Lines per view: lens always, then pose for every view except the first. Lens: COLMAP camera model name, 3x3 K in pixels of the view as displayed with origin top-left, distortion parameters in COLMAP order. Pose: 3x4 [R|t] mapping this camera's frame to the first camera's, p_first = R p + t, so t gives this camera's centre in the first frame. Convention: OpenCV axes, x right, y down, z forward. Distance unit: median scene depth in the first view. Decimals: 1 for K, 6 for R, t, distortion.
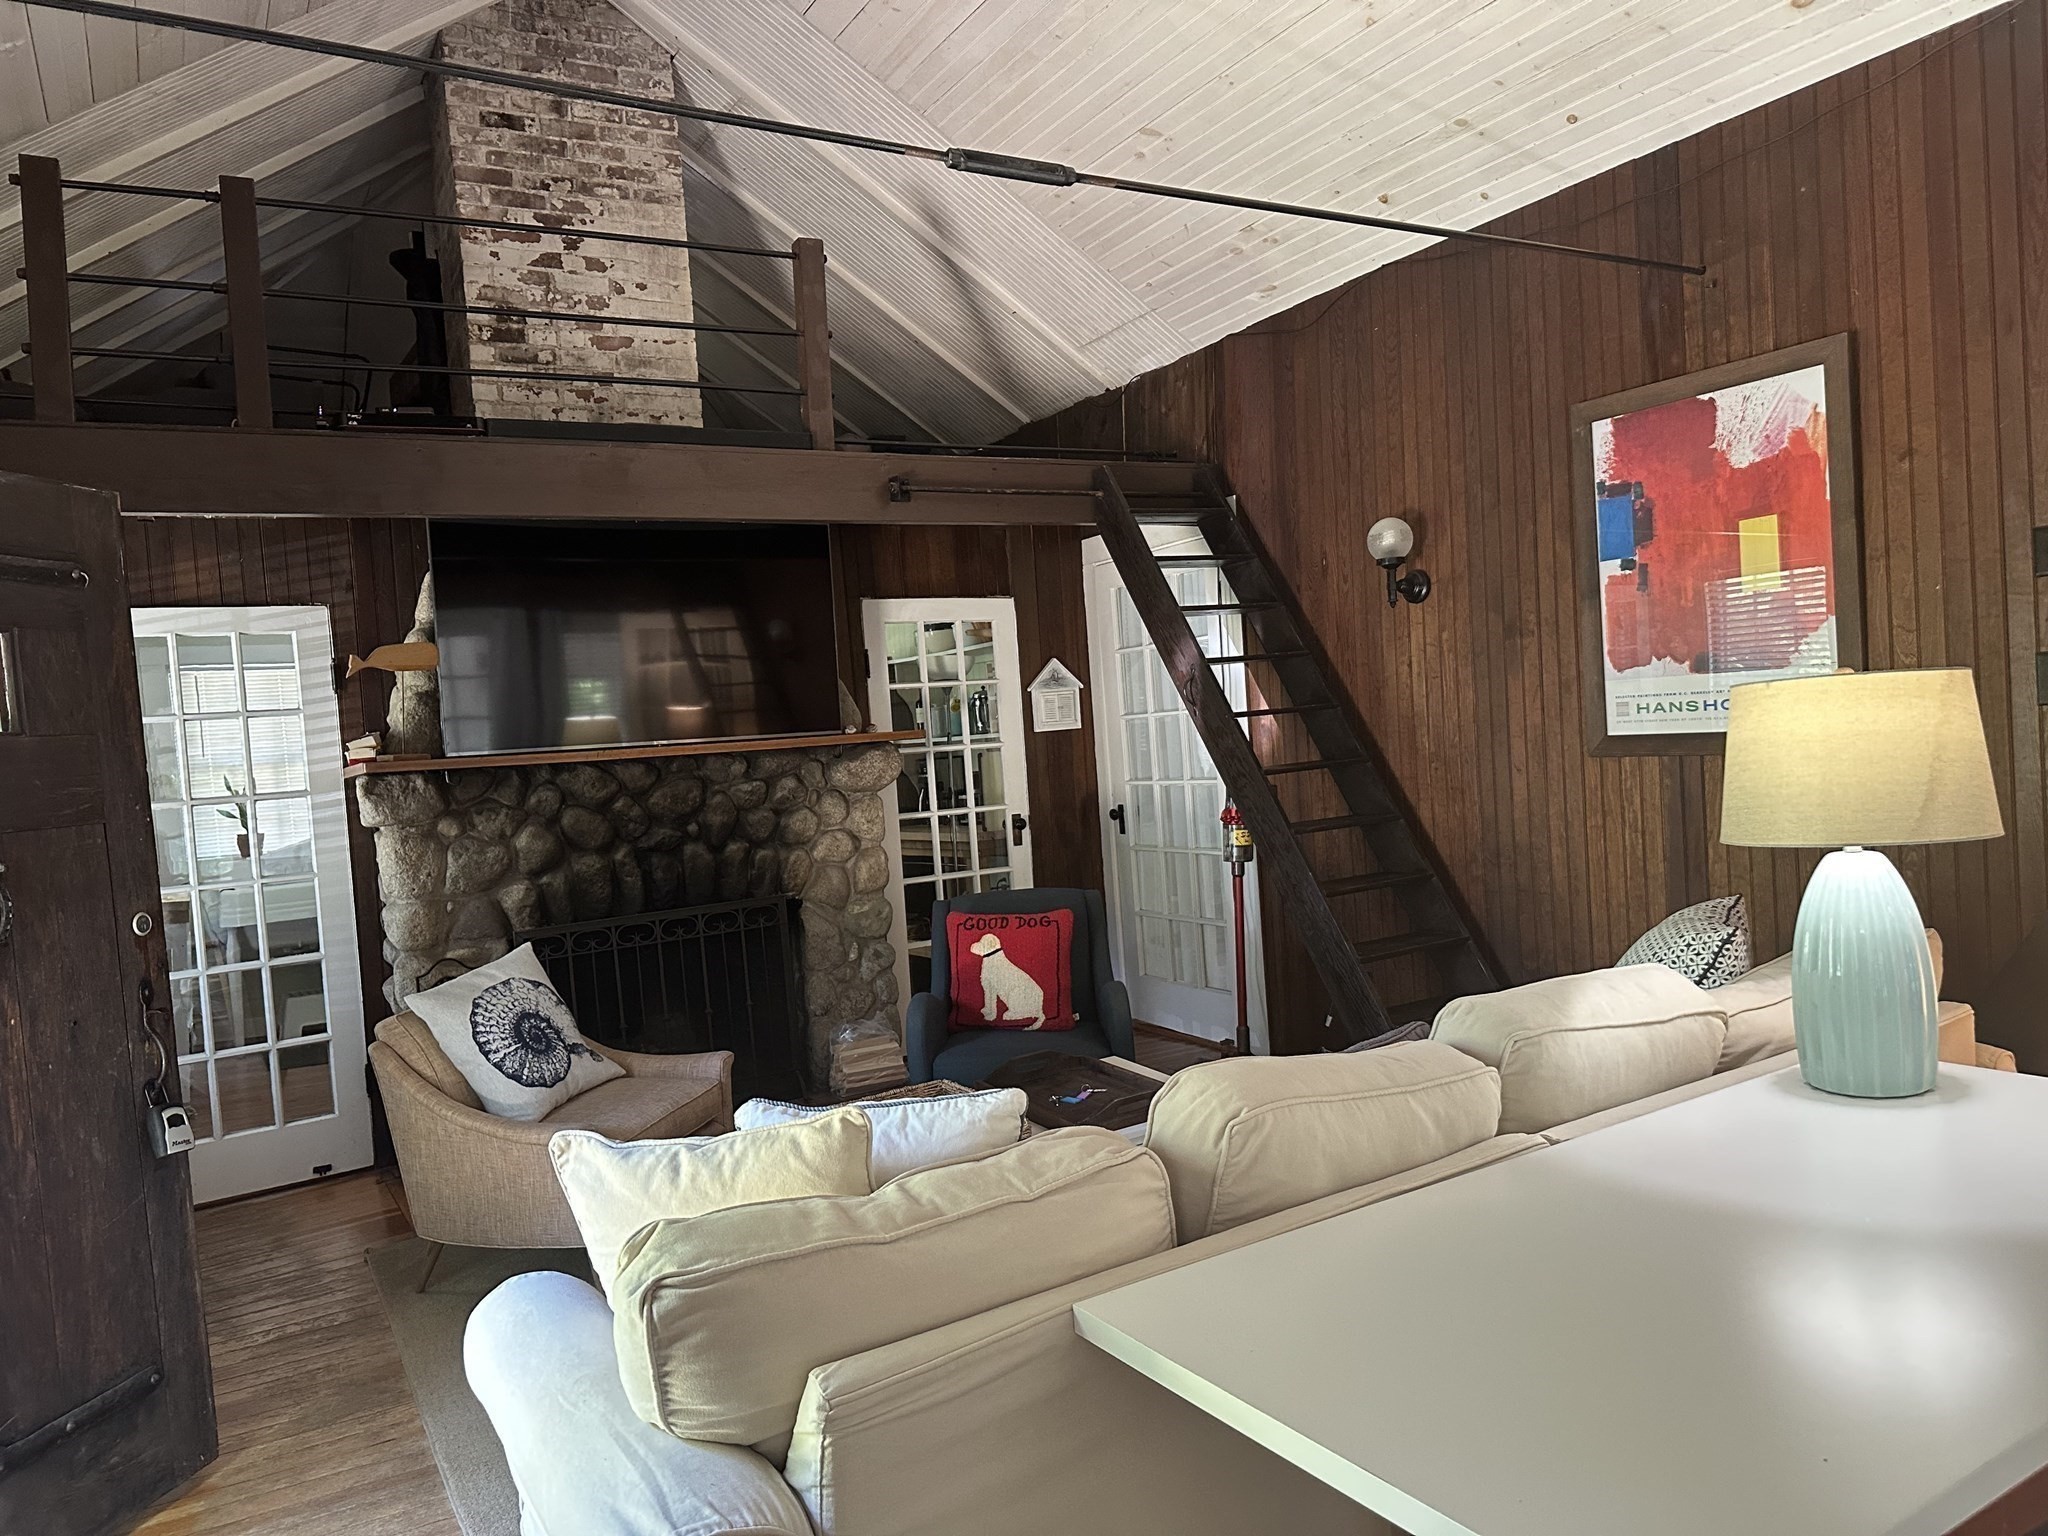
lens RADIAL K [[1445.0, 0, 1024.5], [0, 1445.0, 776.9], [0, 0, 1]] dist [0.053060, -0.081061]
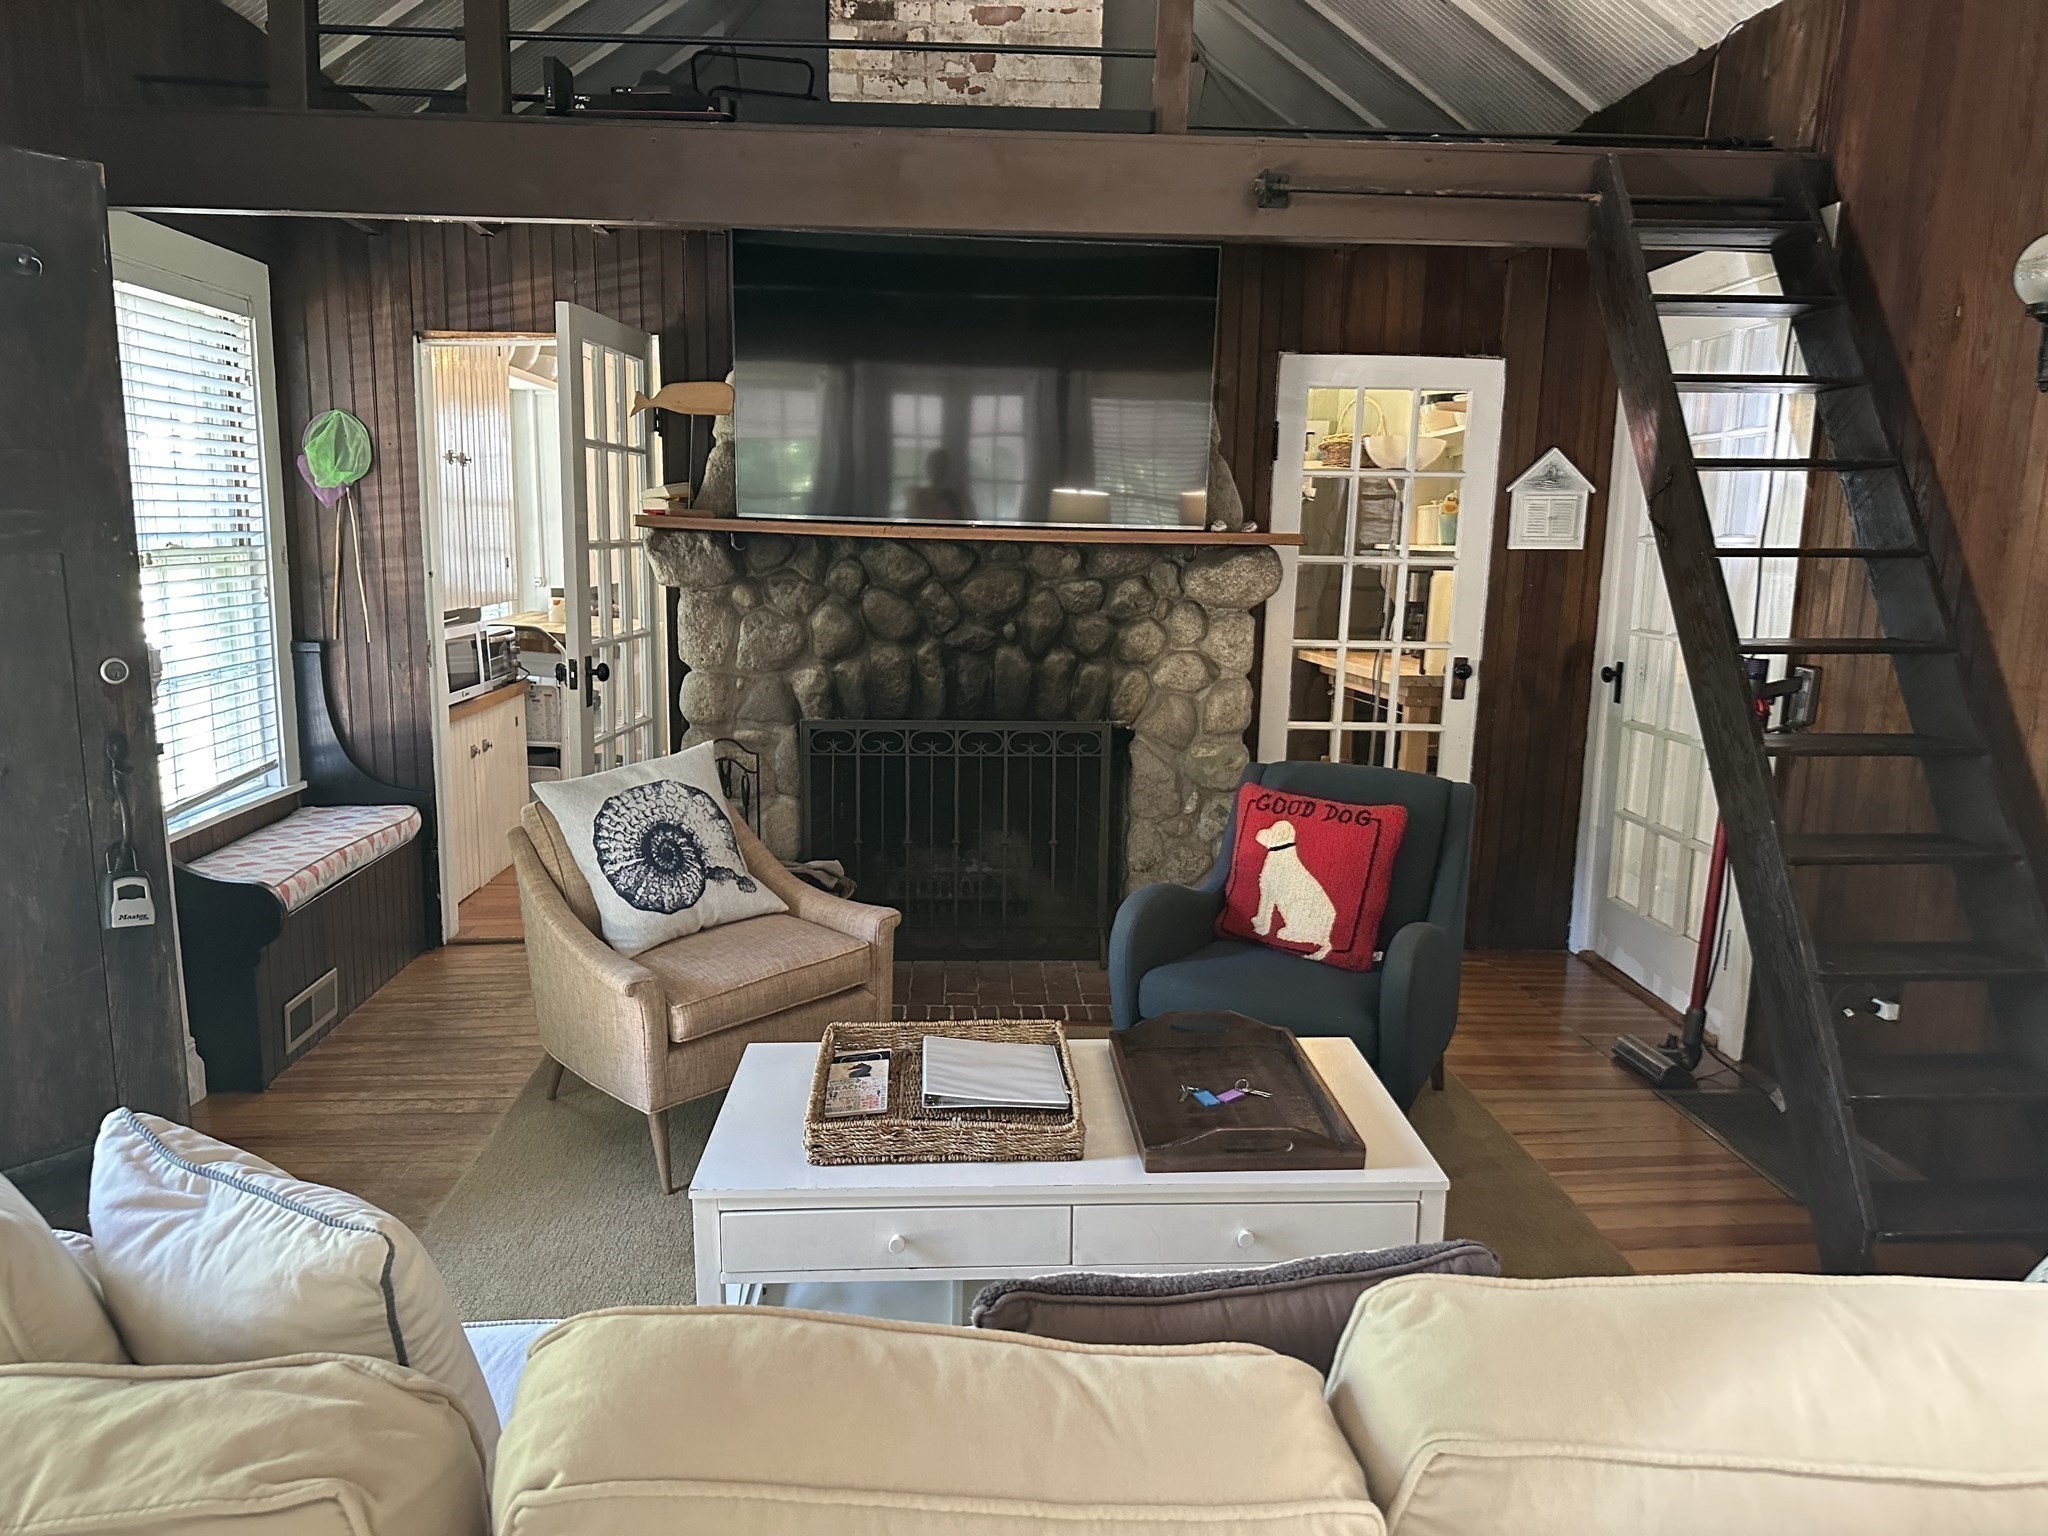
lens RADIAL K [[1445.0, 0, 951.9], [0, 1445.0, 799.7], [0, 0, 1]] dist [0.053060, -0.081061]
pose [[0.875484, 0.171797, -0.451679, 0.140686], [-0.096607, 0.978027, 0.184742, -0.019775], [0.473492, -0.118104, 0.872844, 0.241340]]
